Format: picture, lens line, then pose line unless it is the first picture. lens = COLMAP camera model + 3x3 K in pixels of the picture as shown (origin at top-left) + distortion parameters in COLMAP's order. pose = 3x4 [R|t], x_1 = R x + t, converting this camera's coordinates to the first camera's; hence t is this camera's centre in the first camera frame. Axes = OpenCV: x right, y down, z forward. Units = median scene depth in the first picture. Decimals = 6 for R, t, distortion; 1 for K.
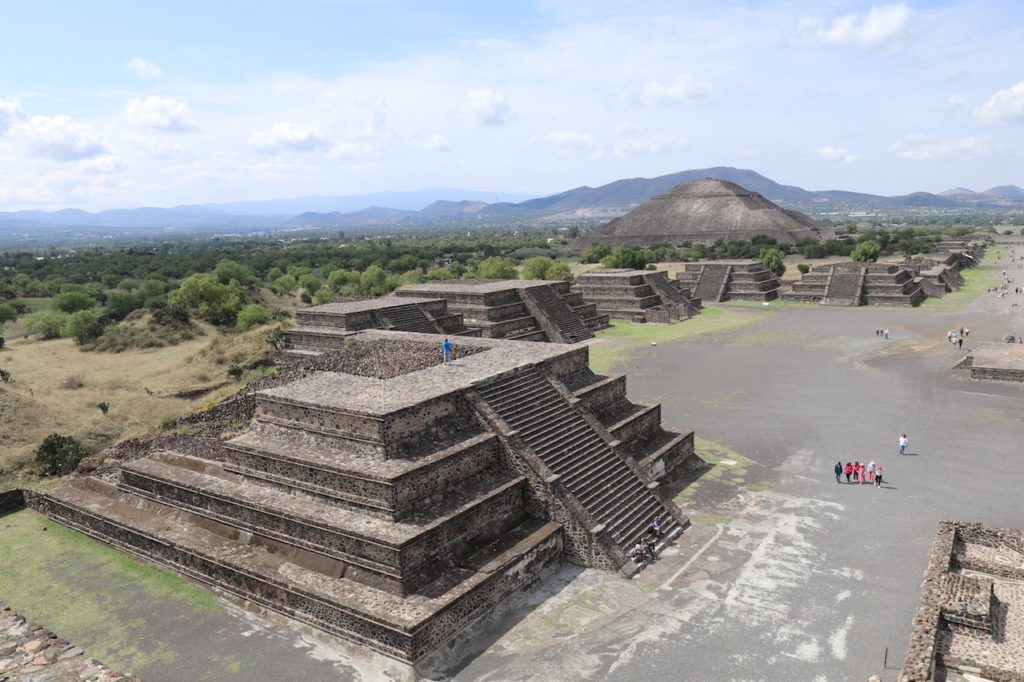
lens RADIAL K [[751.0, 0, 512.0], [0, 751.0, 341.0], [0, 0, 1]] dist [-0.035681, 0.001024]
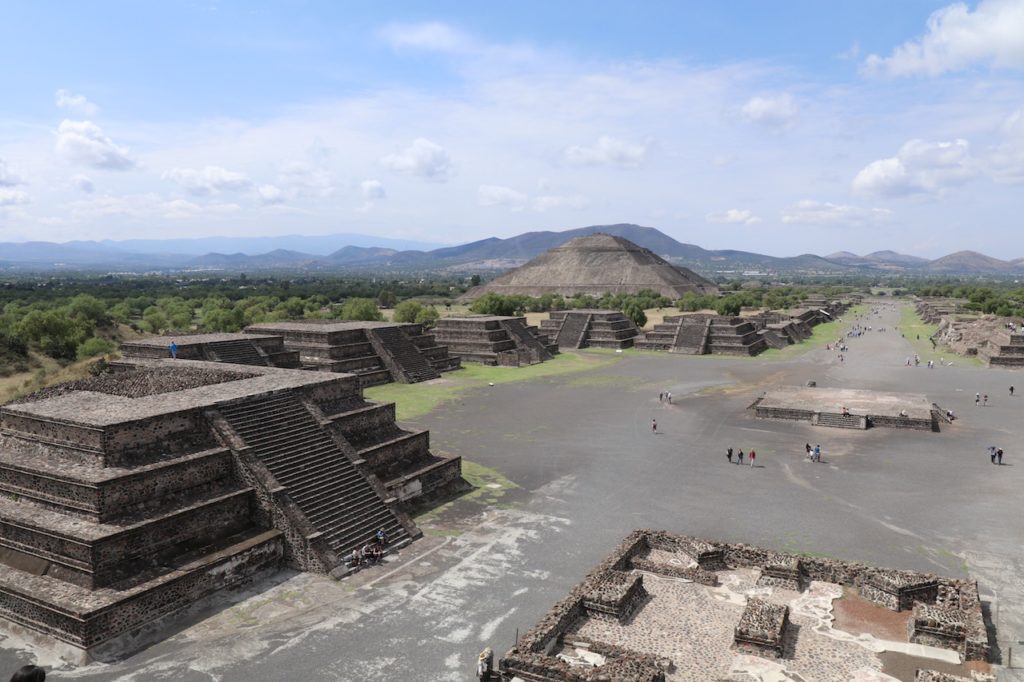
lens RADIAL K [[751.0, 0, 512.0], [0, 751.0, 341.0], [0, 0, 1]] dist [-0.035681, 0.001024]
pose [[0.992678, 0.023046, 0.118574, 0.234950], [-0.015273, 0.997700, -0.066044, 0.031559], [-0.119823, 0.063749, 0.990746, -0.116849]]
